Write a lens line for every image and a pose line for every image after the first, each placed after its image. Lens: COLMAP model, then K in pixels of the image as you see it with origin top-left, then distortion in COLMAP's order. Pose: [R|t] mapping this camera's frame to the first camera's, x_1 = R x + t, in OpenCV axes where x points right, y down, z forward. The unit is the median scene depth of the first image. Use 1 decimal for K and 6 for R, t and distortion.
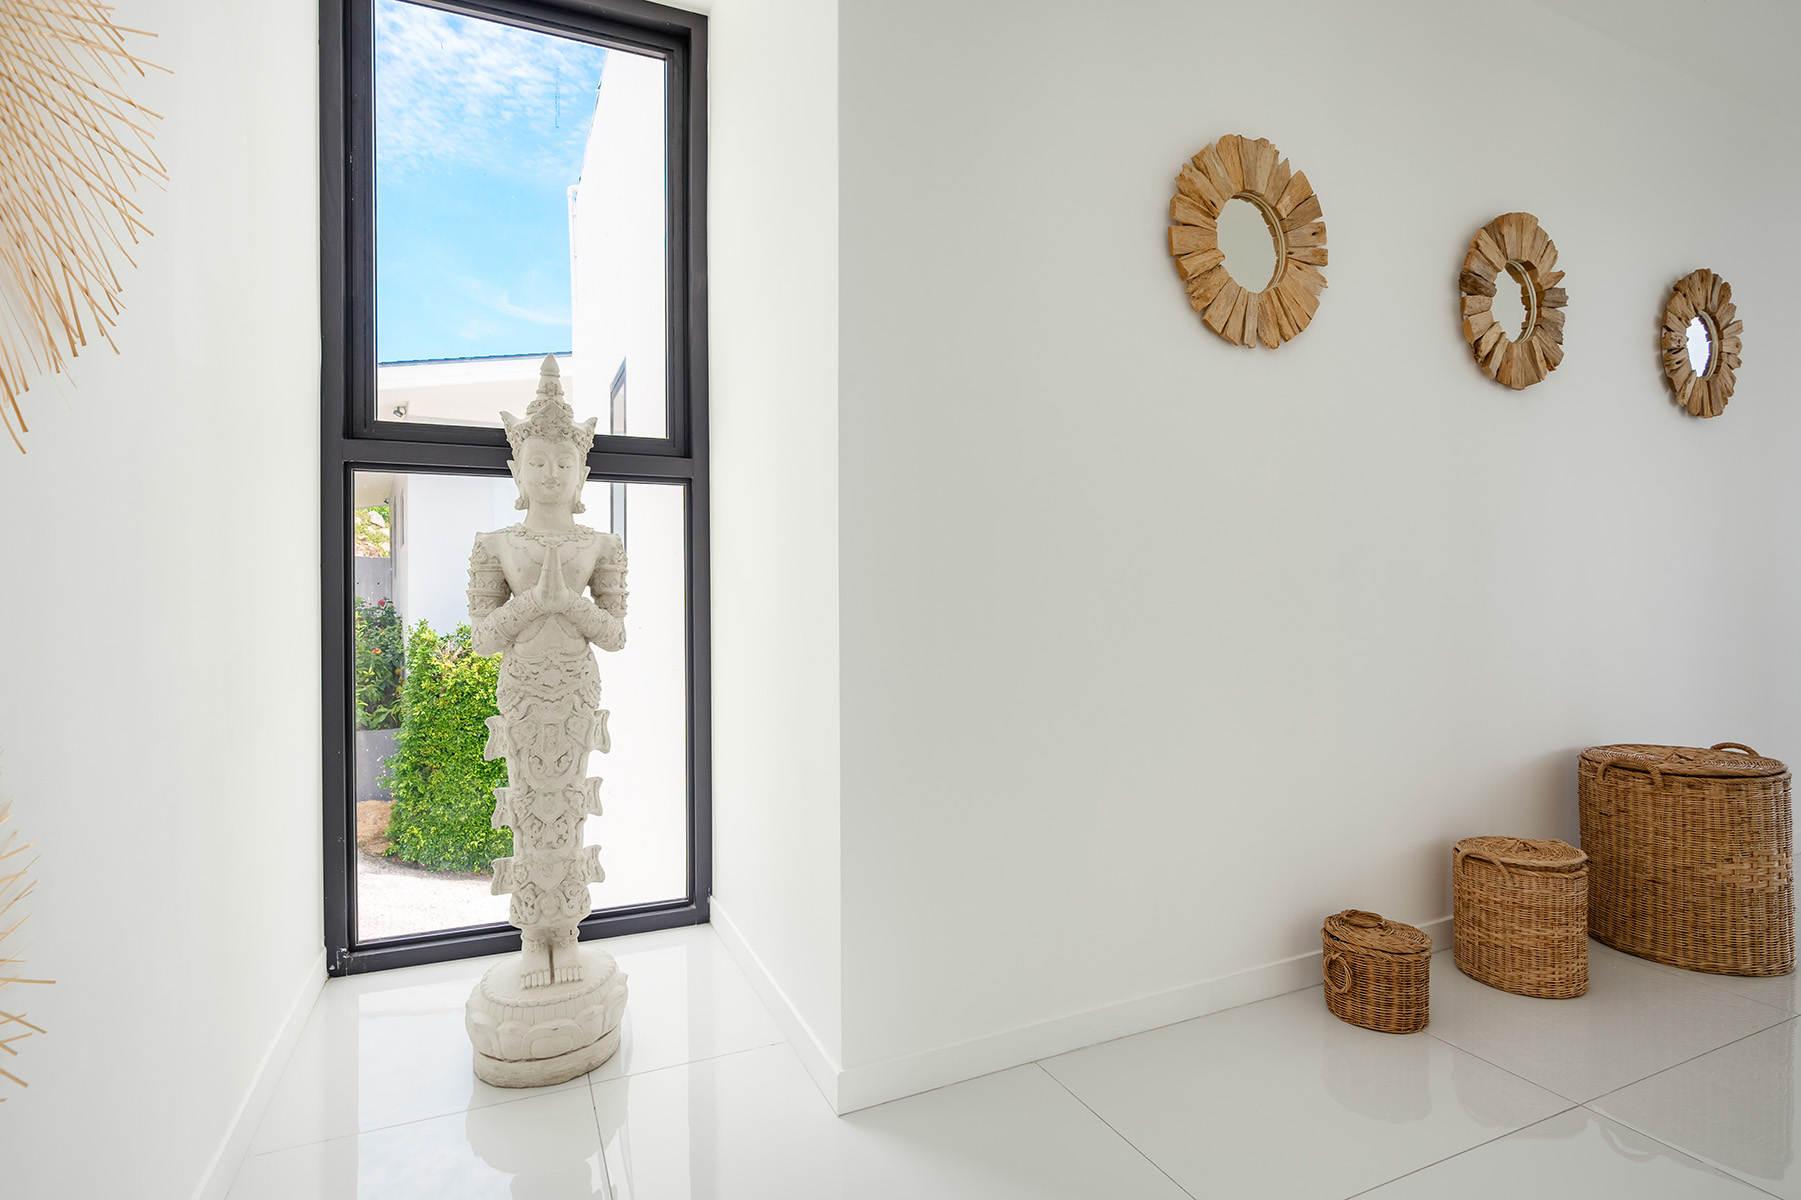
lens RADIAL K [[901.9, 0, 890.7], [0, 901.9, 604.6], [0, 0, 1]] dist [-0.007743, -0.002039]
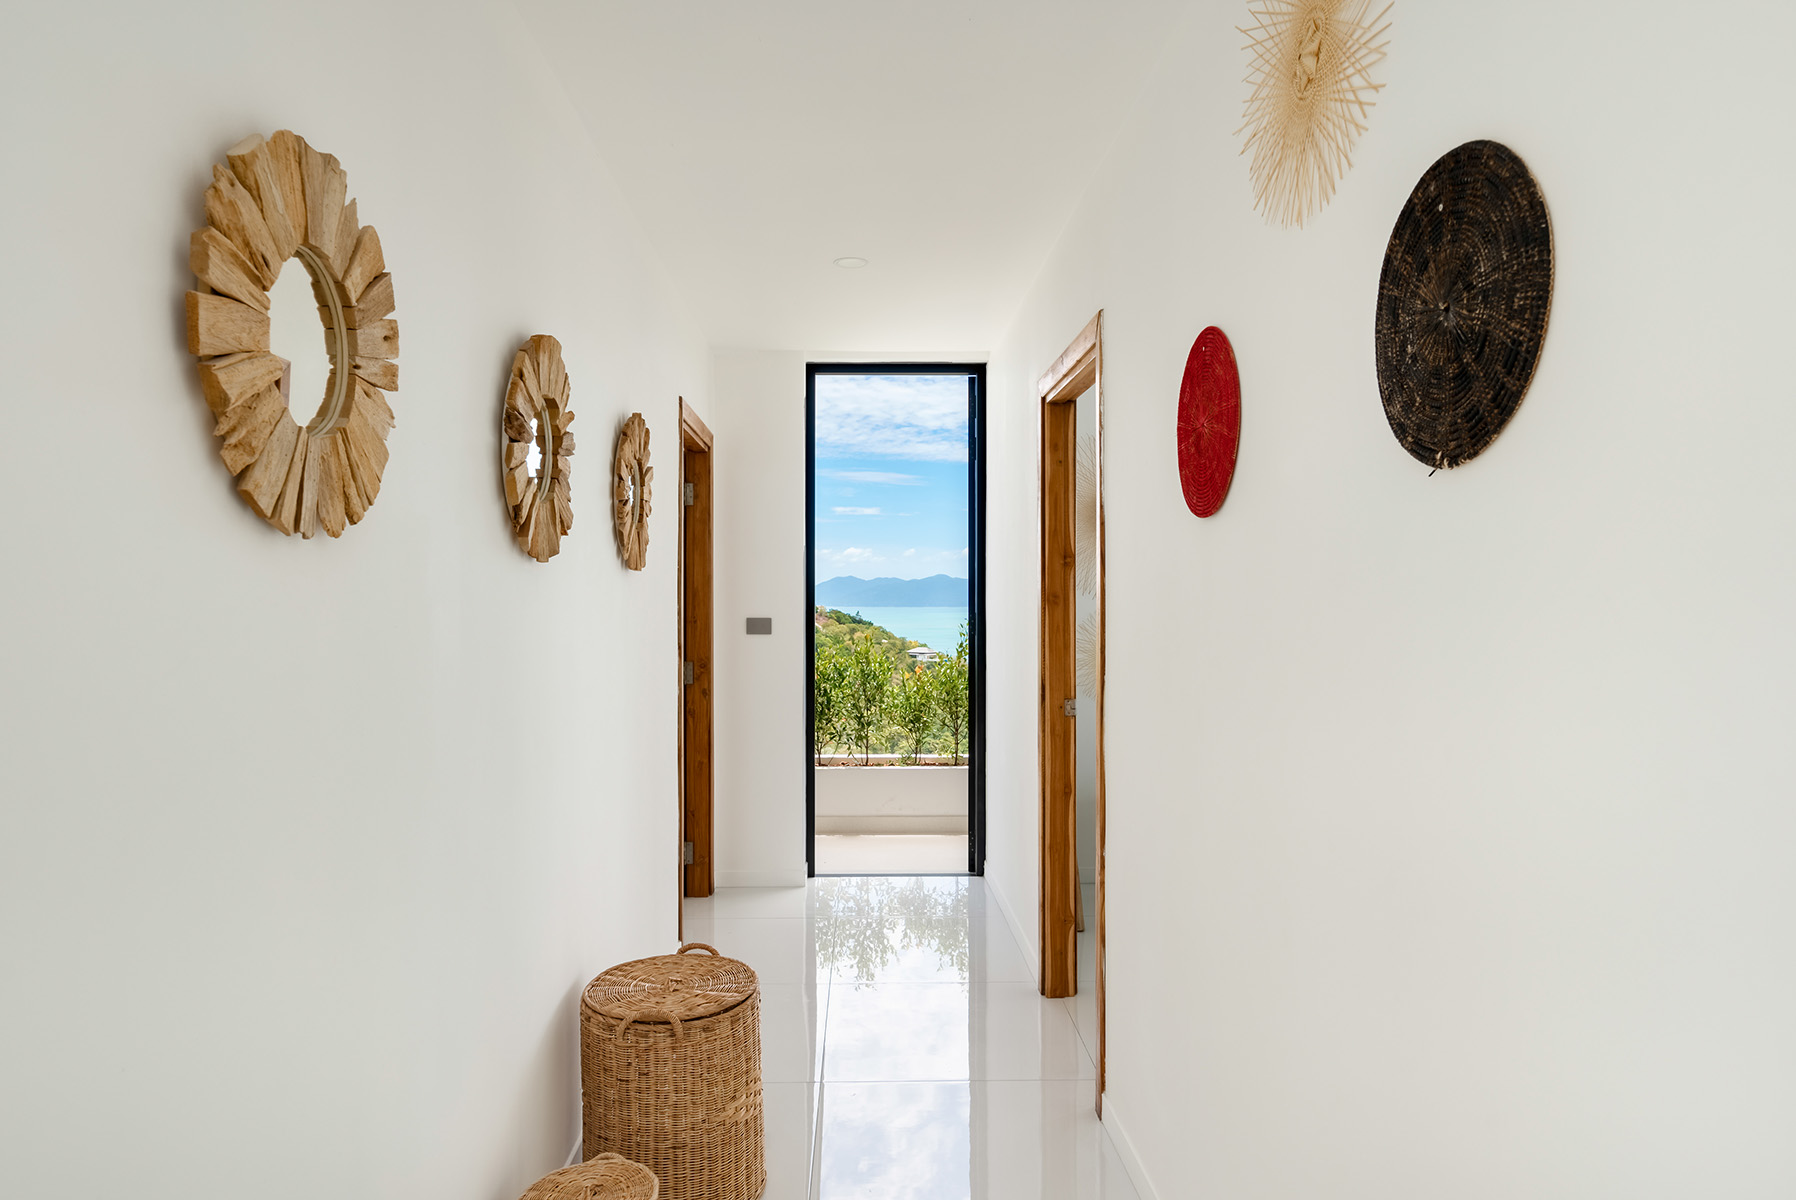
lens RADIAL K [[1105.8, 0, 895.4], [0, 1105.8, 617.1], [0, 0, 1]] dist [0.029552, 0.001440]
pose [[0.391824, -0.005406, 0.920024, -0.077583], [-0.012034, 0.999867, 0.011000, -0.259824], [-0.919961, -0.015382, 0.391707, 0.433102]]
